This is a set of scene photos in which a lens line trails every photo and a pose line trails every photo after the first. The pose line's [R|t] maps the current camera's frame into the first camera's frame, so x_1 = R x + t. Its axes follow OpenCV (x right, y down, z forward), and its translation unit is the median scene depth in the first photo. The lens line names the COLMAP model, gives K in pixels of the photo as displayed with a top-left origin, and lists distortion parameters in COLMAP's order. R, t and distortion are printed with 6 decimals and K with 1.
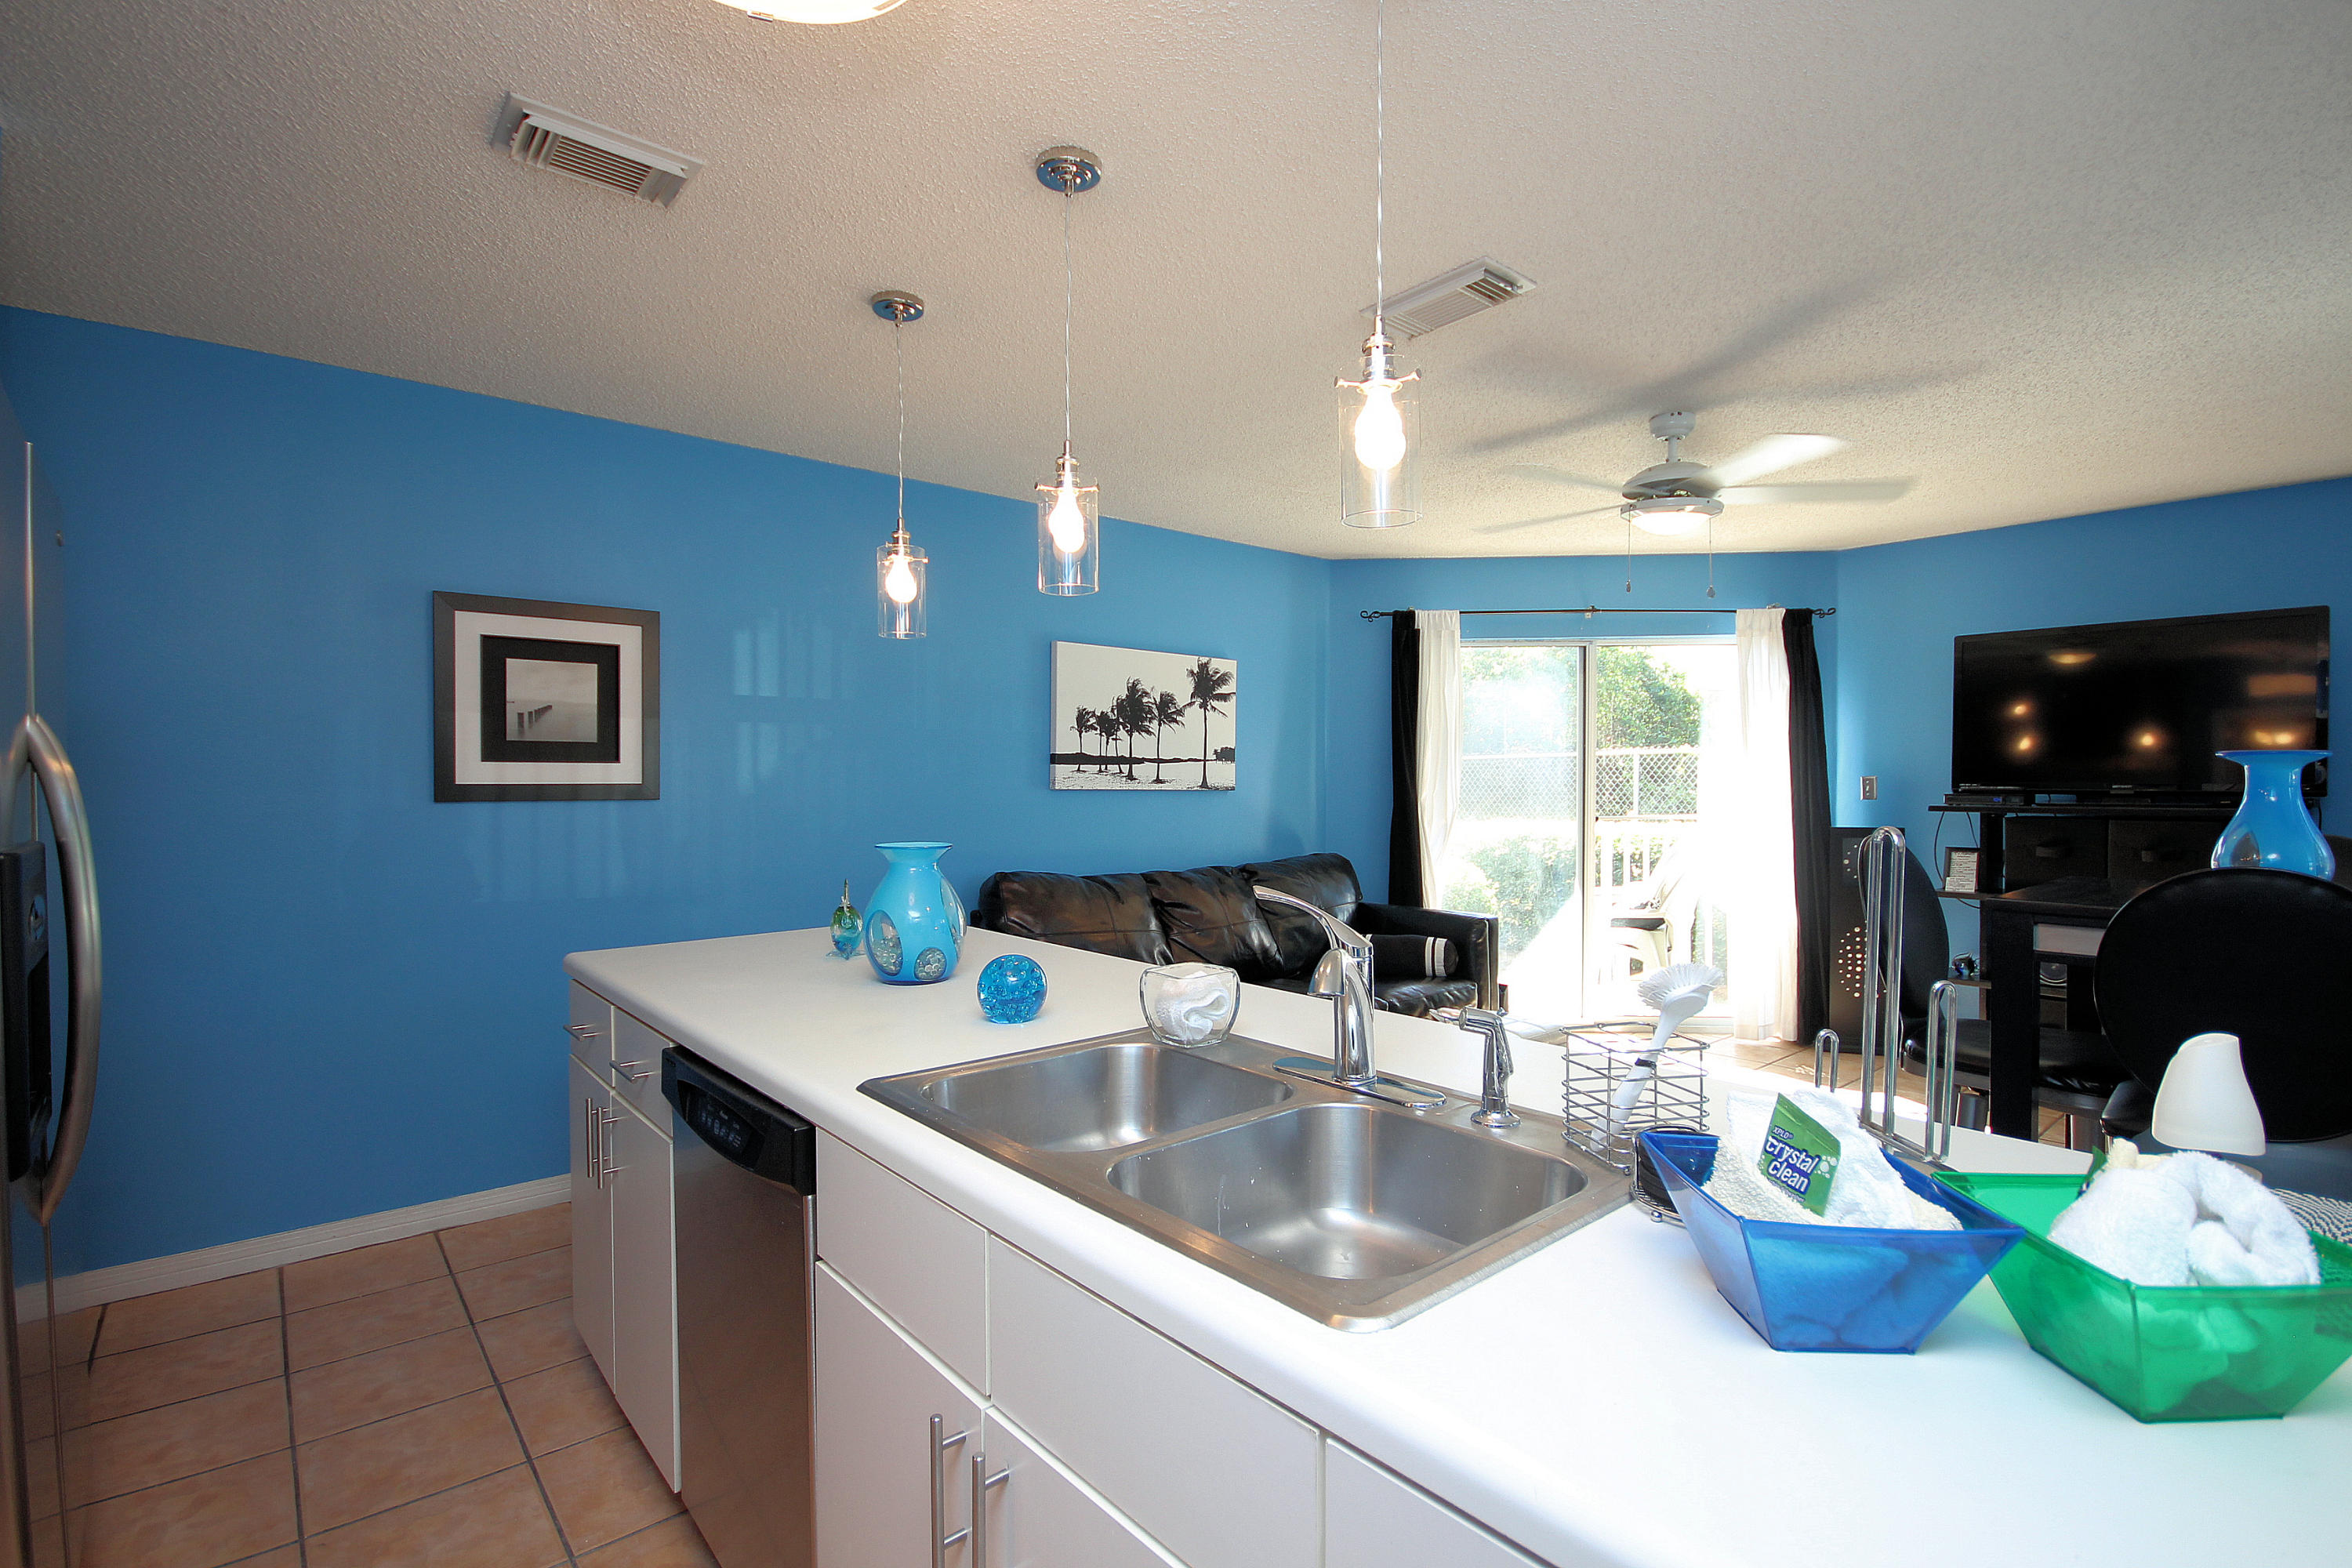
lens RADIAL K [[1077.0, 0, 1172.0], [0, 1077.0, 793.0], [0, 0, 1]] dist [-0.000540, -0.007423]
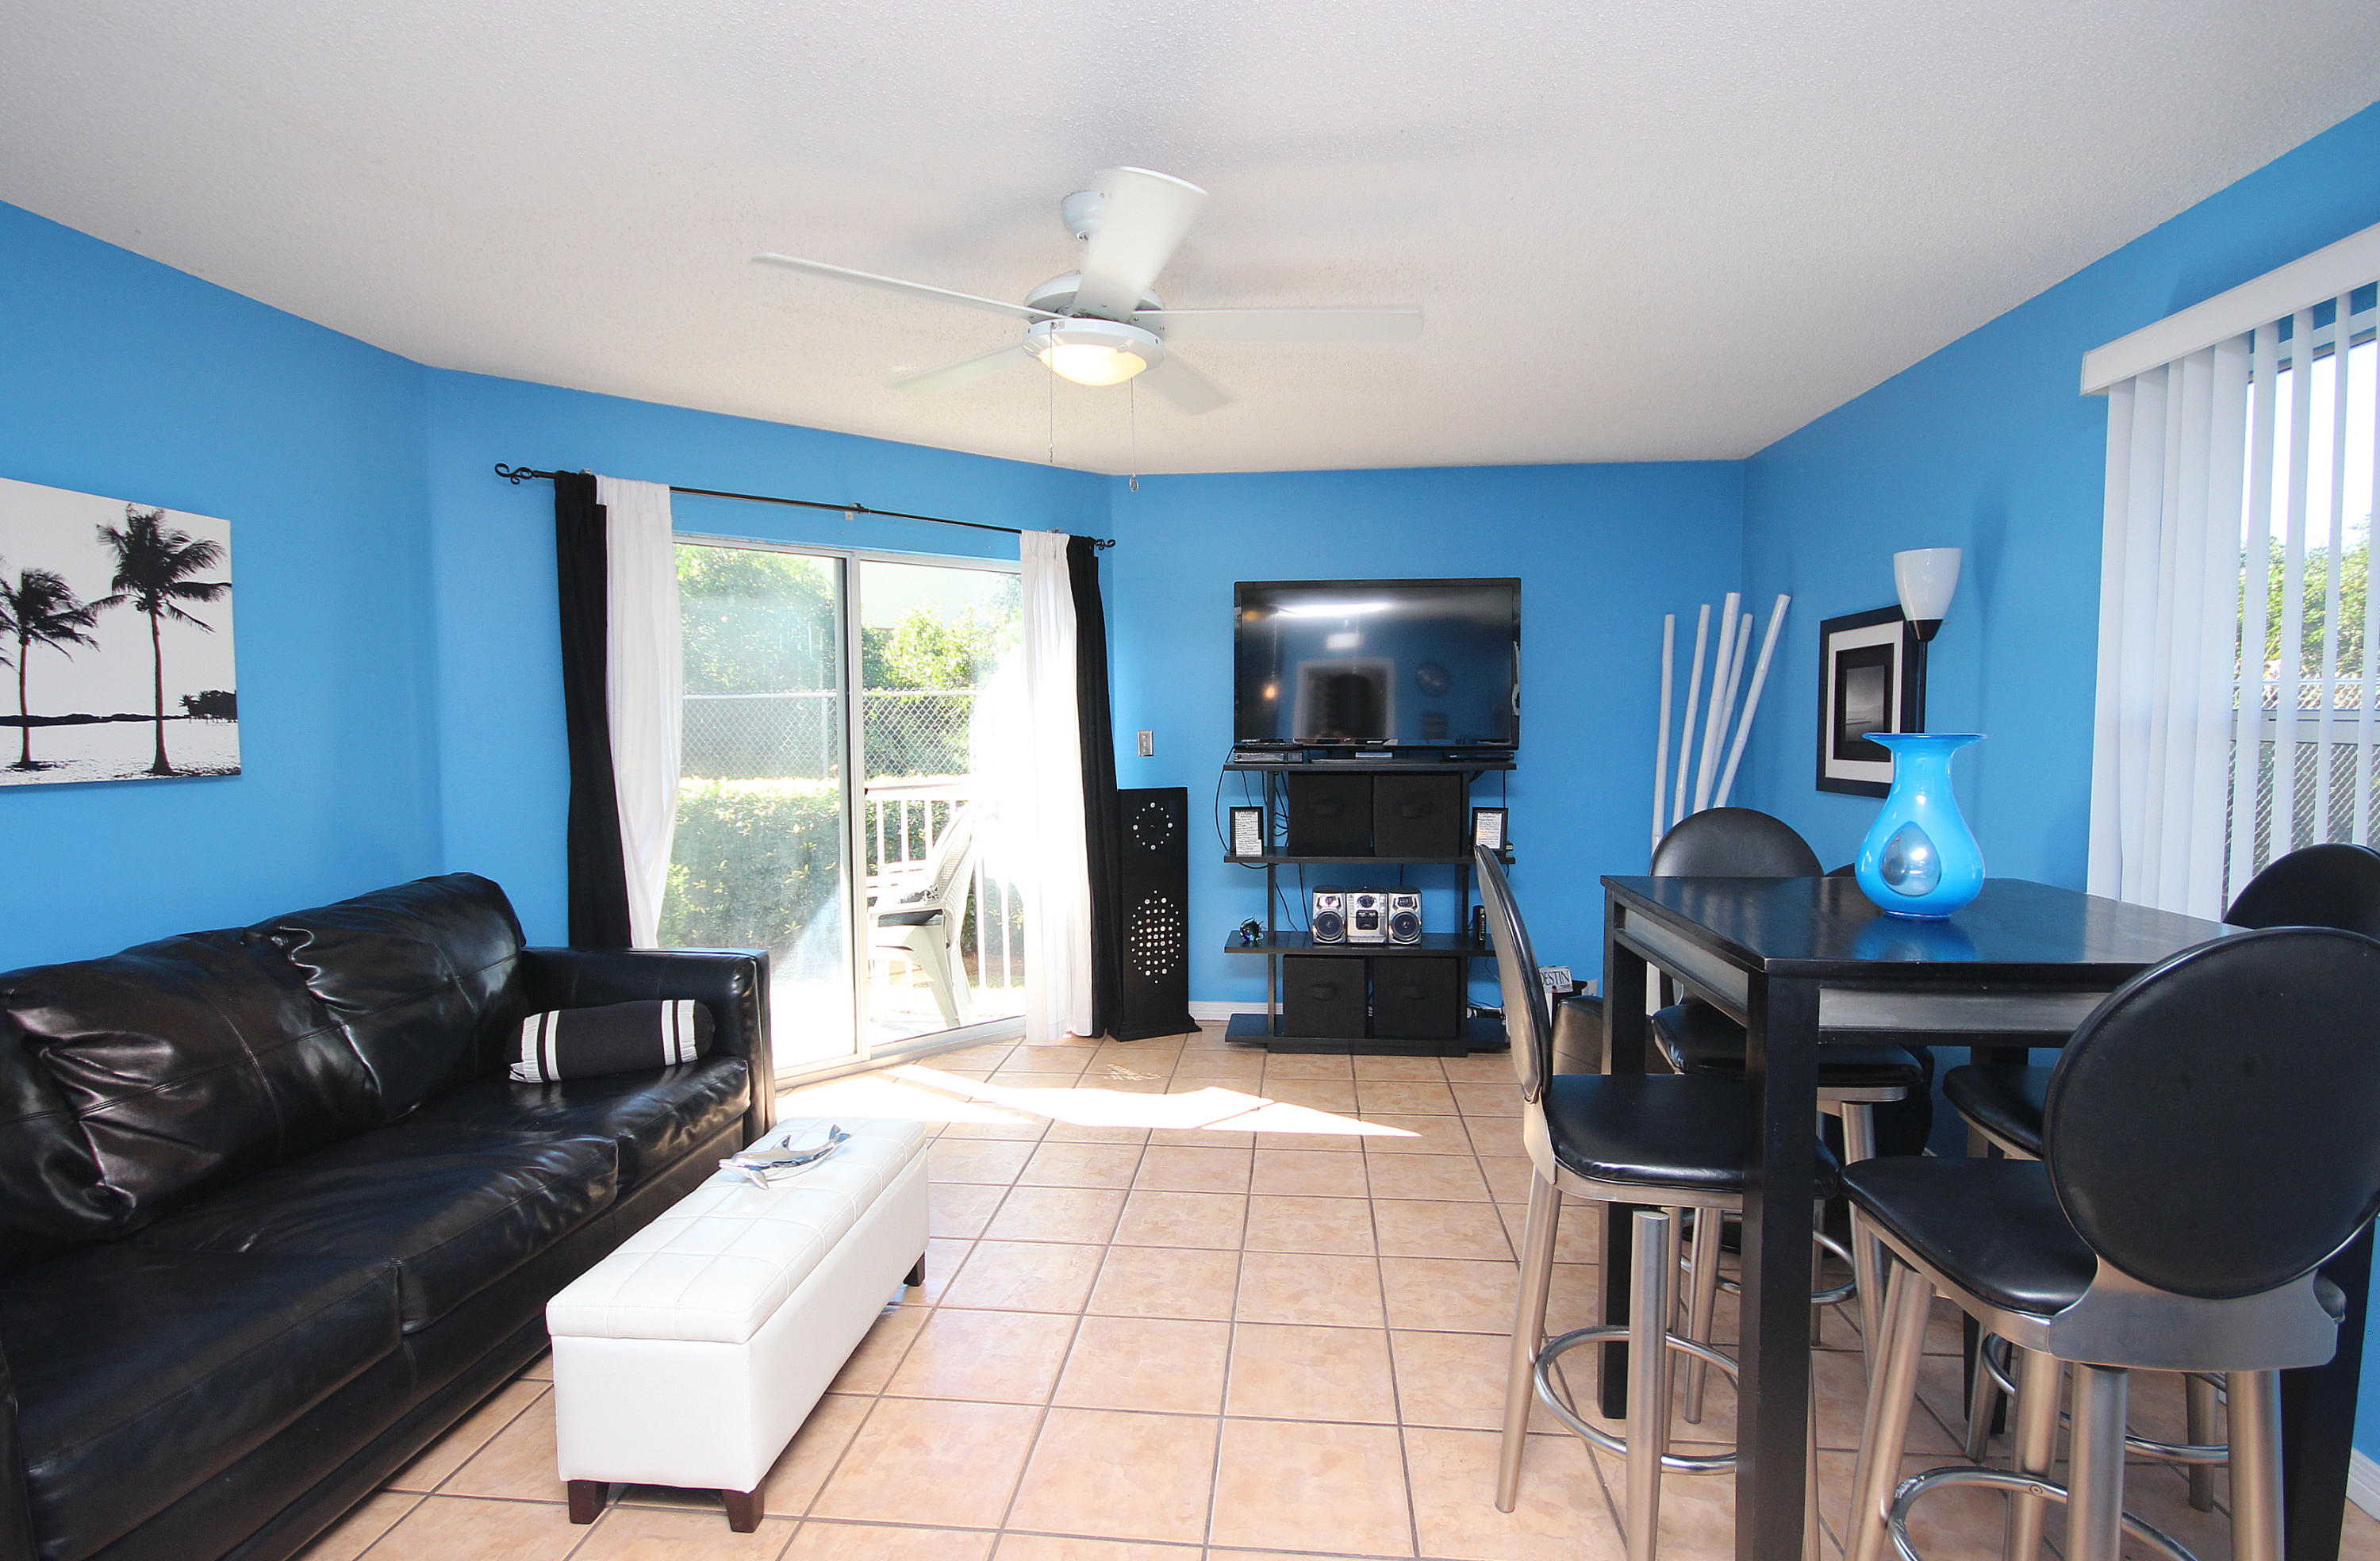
lens RADIAL K [[1122.3, 0, 1193.3], [0, 1122.3, 790.7], [0, 0, 1]] dist [0.002044, -0.012155]
pose [[0.716778, -0.049450, 0.695546, 0.014096], [0.013092, 0.998261, 0.057479, -0.021029], [-0.697179, -0.032093, 0.716179, 0.319766]]
